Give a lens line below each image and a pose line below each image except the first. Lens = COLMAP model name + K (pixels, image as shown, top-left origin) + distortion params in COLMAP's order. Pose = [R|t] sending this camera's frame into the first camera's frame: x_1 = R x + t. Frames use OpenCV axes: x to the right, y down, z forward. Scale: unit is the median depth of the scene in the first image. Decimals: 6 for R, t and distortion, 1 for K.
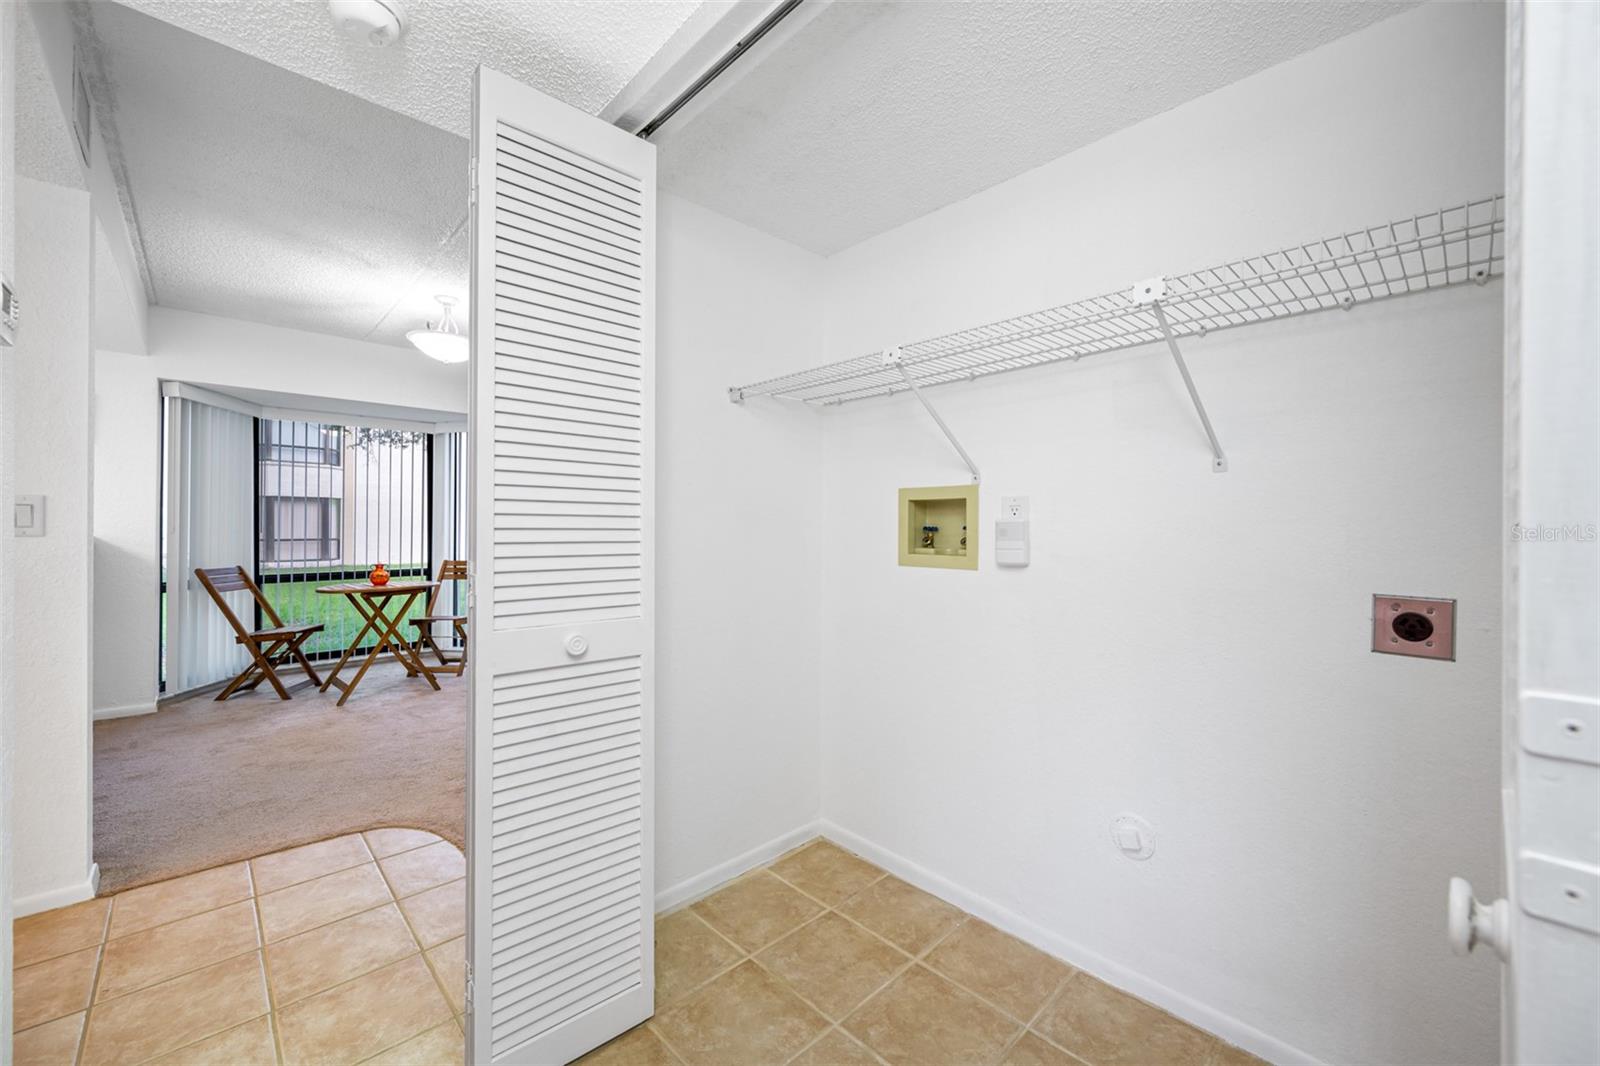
lens RADIAL K [[646.8, 0, 826.6], [0, 646.8, 522.2], [0, 0, 1]] dist [0.001090, 0.000094]
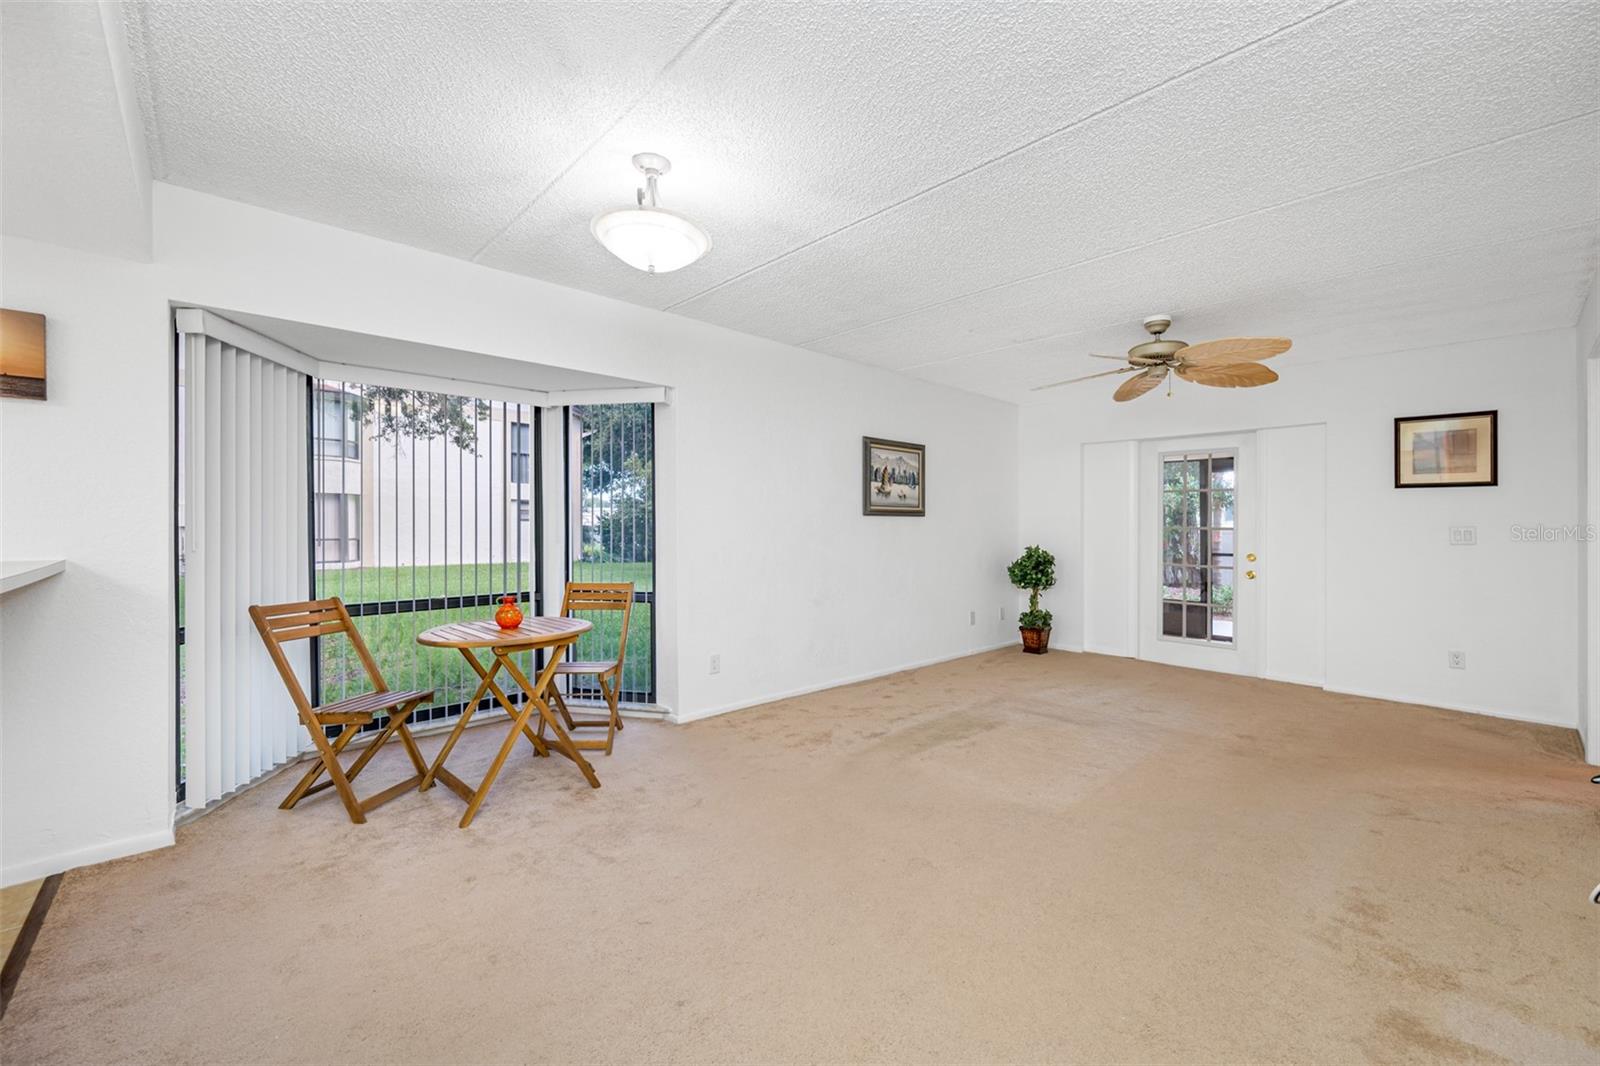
lens RADIAL K [[634.6, 0, 816.4], [0, 634.6, 533.0], [0, 0, 1]] dist [-0.002475, -0.000122]
pose [[0.999965, 0.007825, 0.002995, -0.350206], [-0.007877, 0.999812, 0.017708, -0.011671], [-0.002856, -0.017731, 0.999839, 0.329689]]
